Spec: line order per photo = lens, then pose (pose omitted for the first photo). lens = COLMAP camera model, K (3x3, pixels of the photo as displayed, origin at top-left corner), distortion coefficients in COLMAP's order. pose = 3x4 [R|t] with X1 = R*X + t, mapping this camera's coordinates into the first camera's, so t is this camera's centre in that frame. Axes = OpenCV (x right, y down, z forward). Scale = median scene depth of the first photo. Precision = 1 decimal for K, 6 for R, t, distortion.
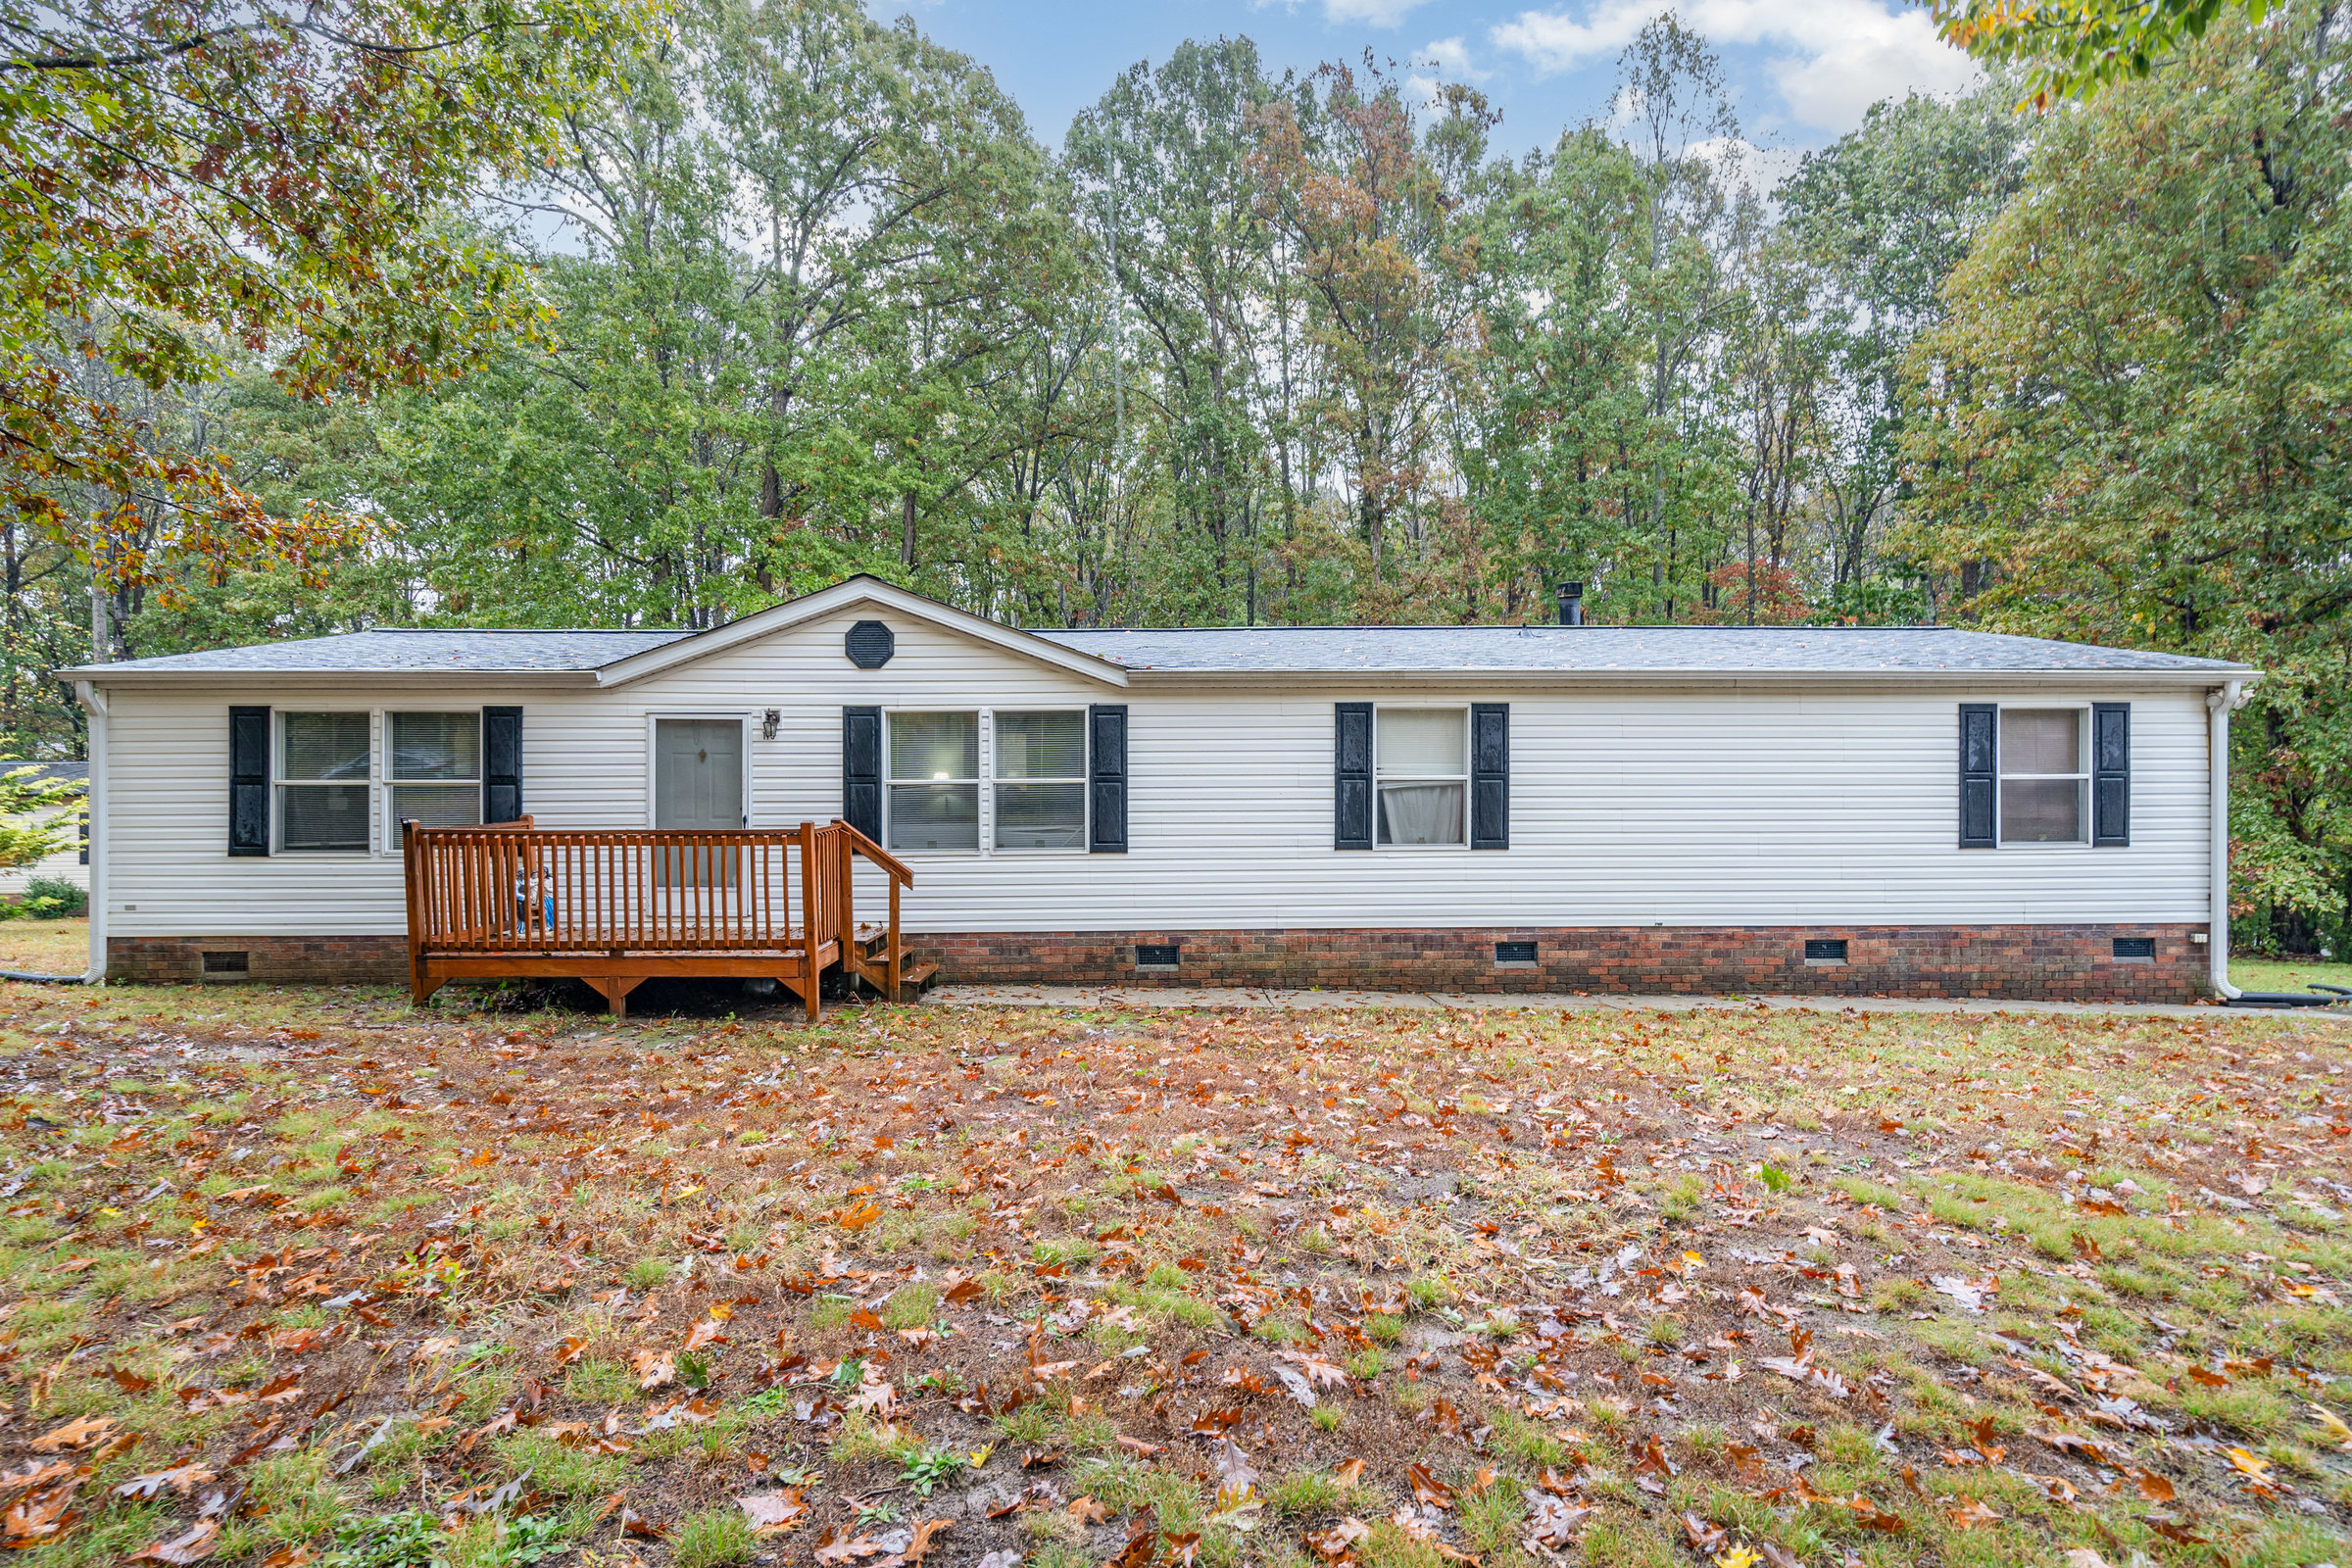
lens RADIAL K [[1203.1, 0, 1176.2], [0, 1203.1, 805.3], [0, 0, 1]] dist [-0.003167, -0.000201]
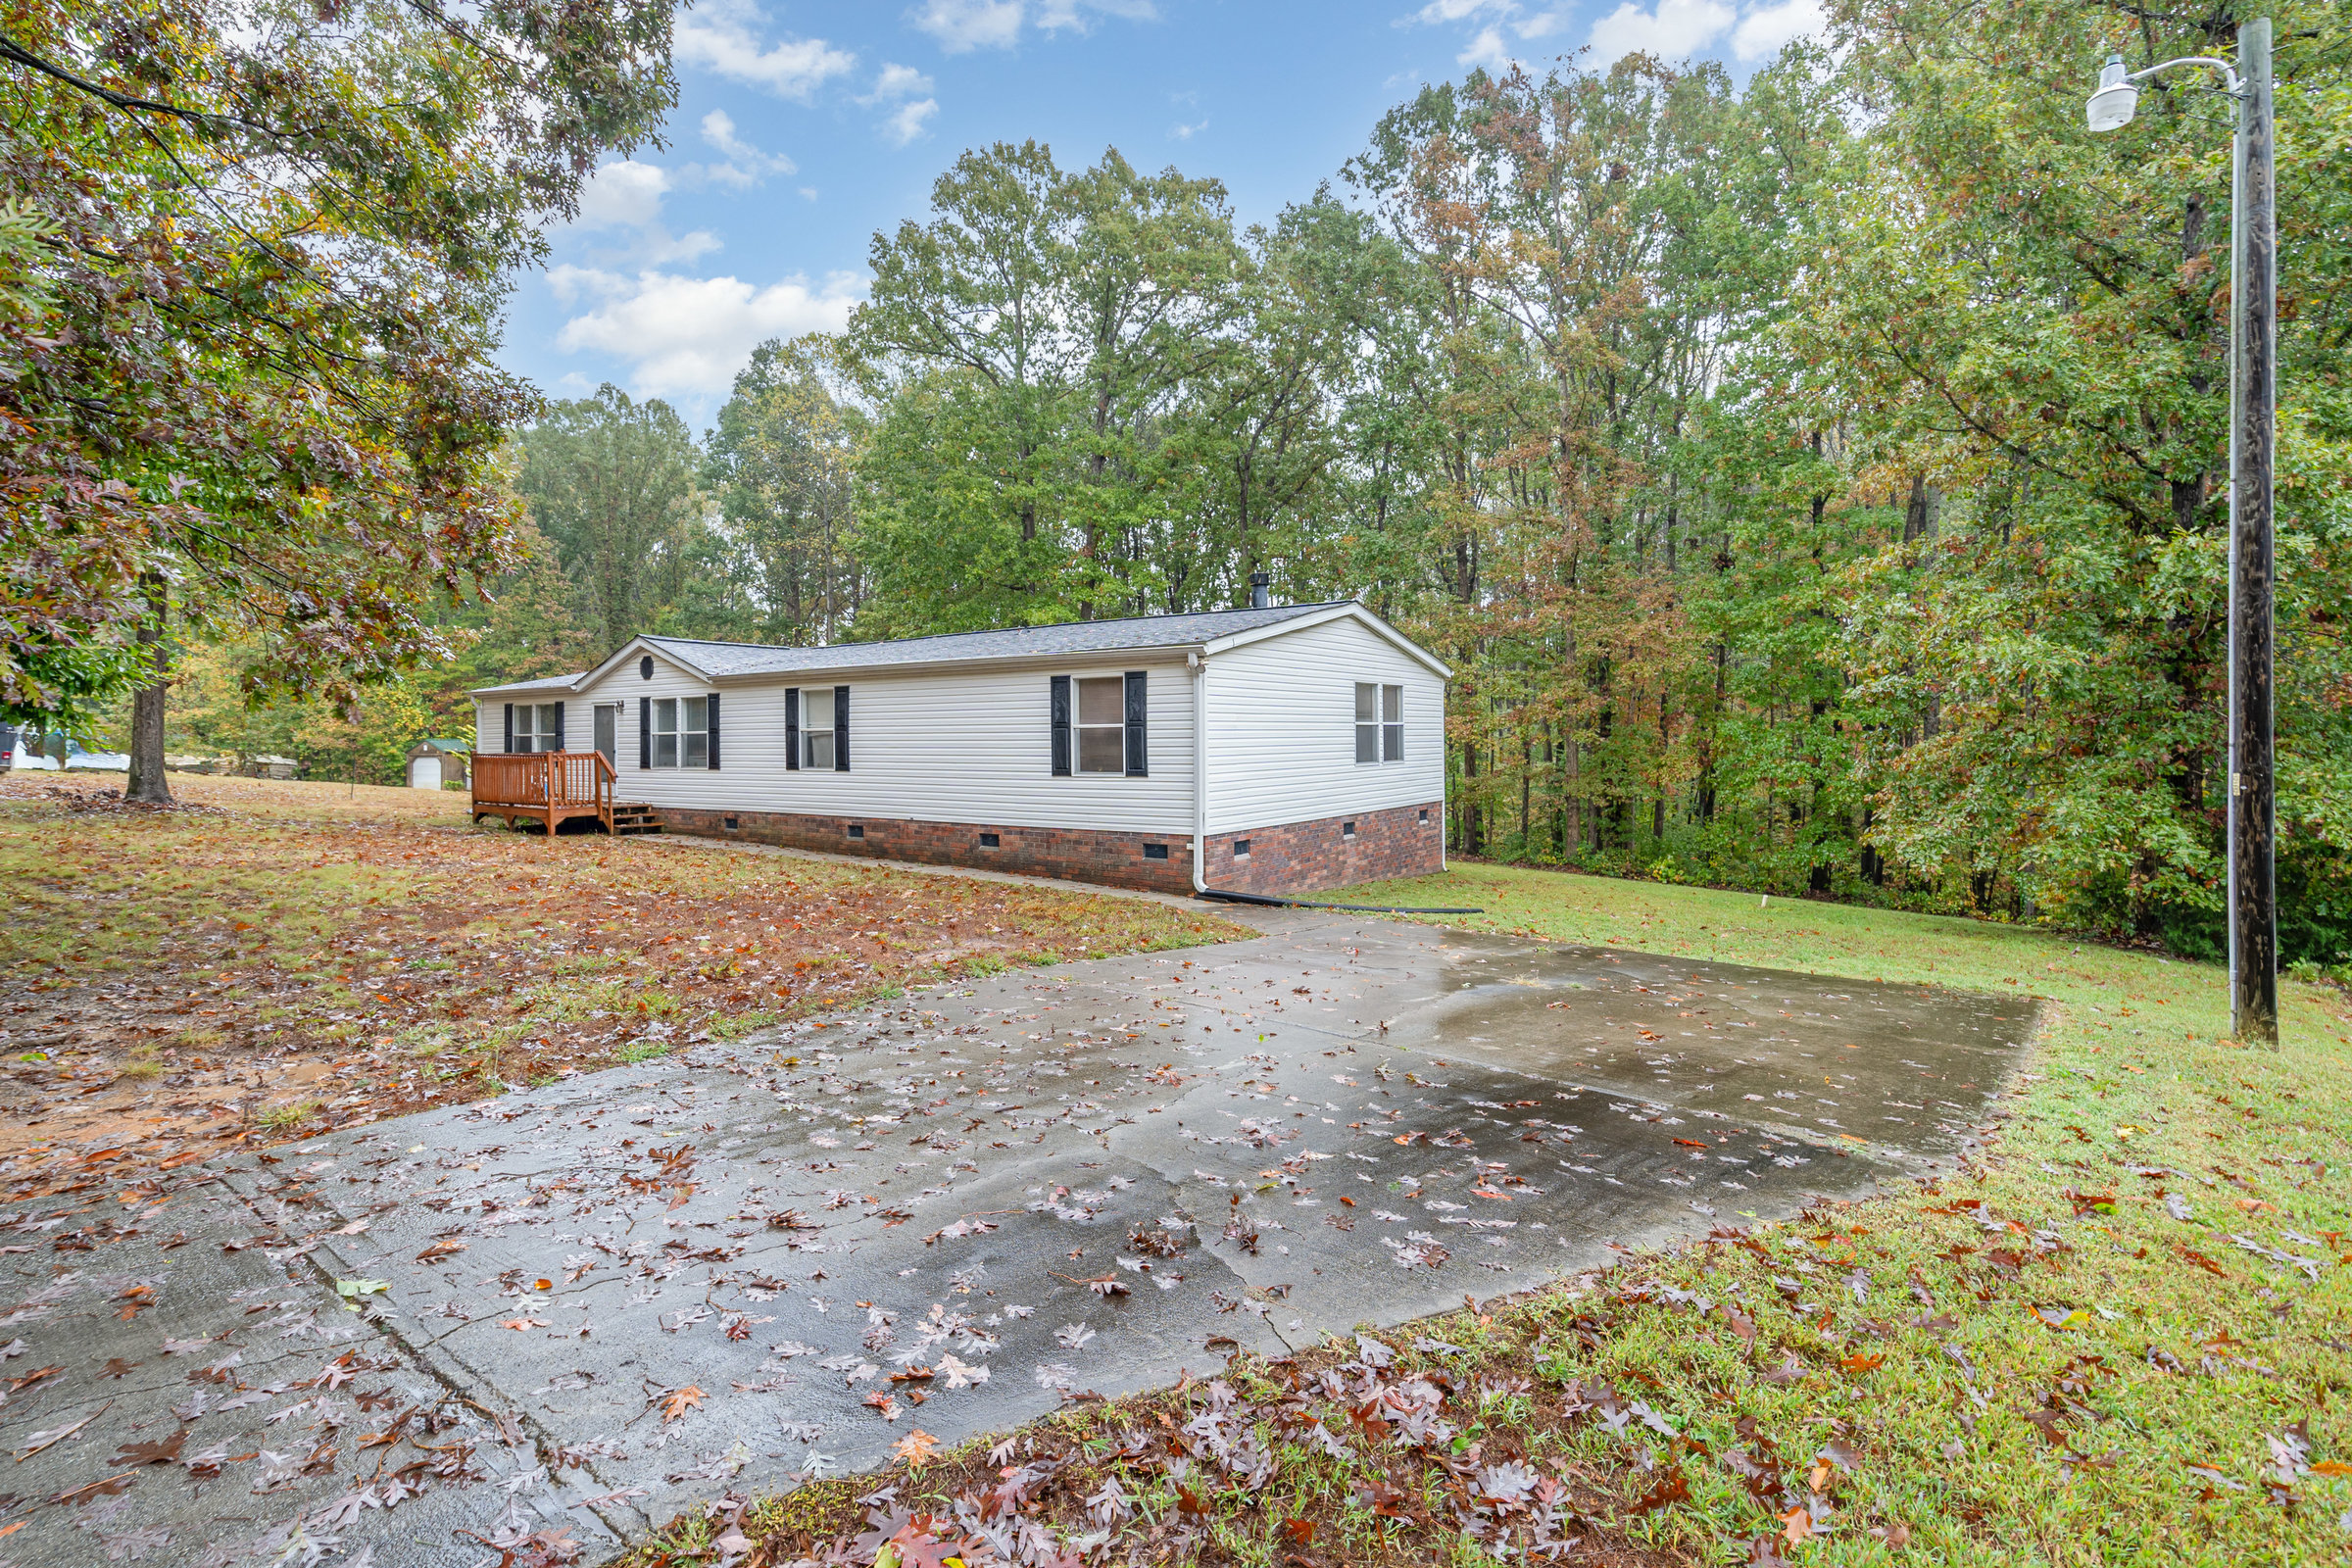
lens RADIAL K [[1061.0, 0, 1177.9], [0, 1061.0, 762.6], [0, 0, 1]] dist [-0.001134, -0.000298]
pose [[0.814505, 0.011251, -0.580047, 1.525398], [0.000908, 0.999786, 0.020667, -0.006856], [0.580155, -0.017360, 0.814321, 0.039312]]
